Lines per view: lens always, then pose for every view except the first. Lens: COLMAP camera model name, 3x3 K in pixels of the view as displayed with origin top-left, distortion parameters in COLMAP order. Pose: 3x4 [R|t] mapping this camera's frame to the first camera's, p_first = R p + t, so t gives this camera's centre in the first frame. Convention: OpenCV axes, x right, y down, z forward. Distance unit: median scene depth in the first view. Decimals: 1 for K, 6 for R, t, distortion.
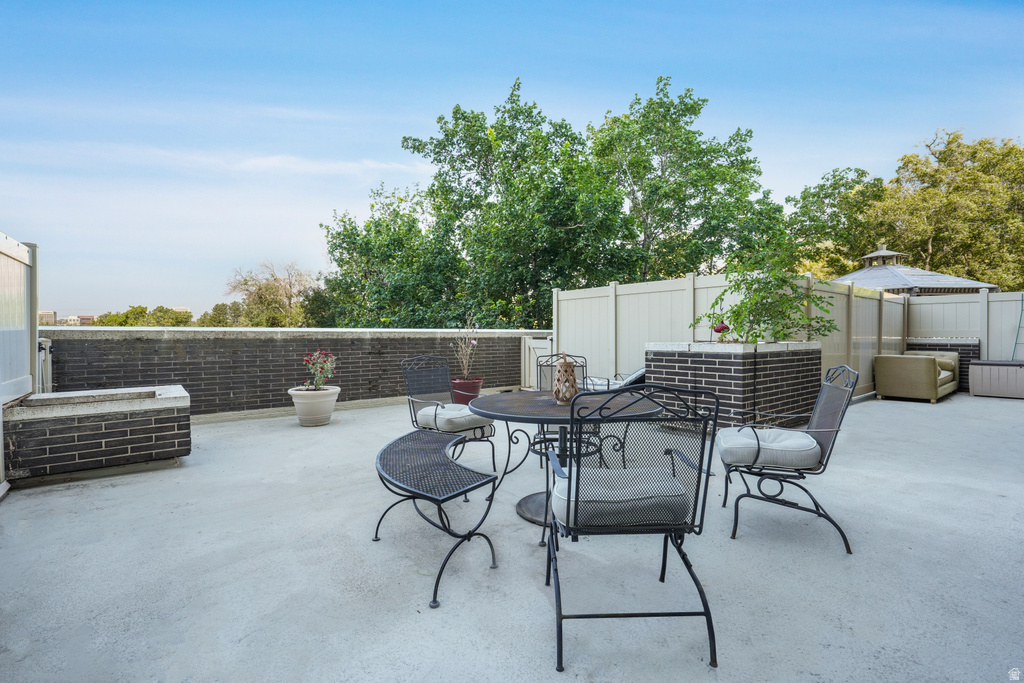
lens RADIAL K [[460.8, 0, 517.8], [0, 460.8, 343.5], [0, 0, 1]] dist [-0.007913, 0.004741]
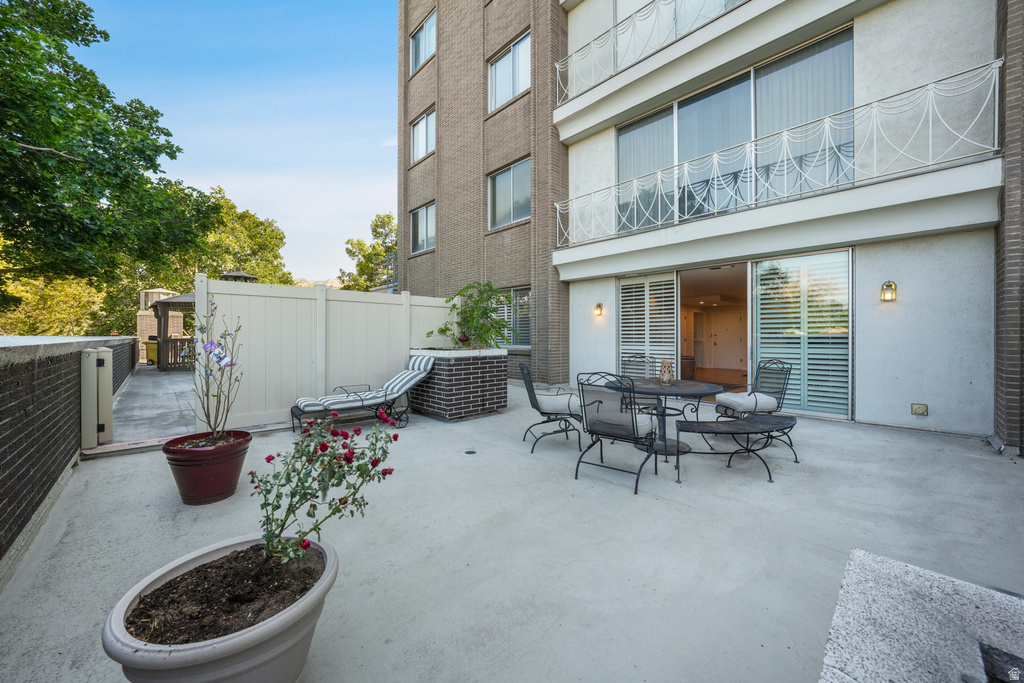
lens RADIAL K [[379.0, 0, 514.0], [0, 379.0, 337.6], [0, 0, 1]] dist [-0.001075, -0.000040]
pose [[-0.081504, -0.001129, 0.996672, -0.773873], [0.017297, 0.999847, 0.002547, -0.038932], [-0.996523, 0.017447, -0.081472, 1.004719]]
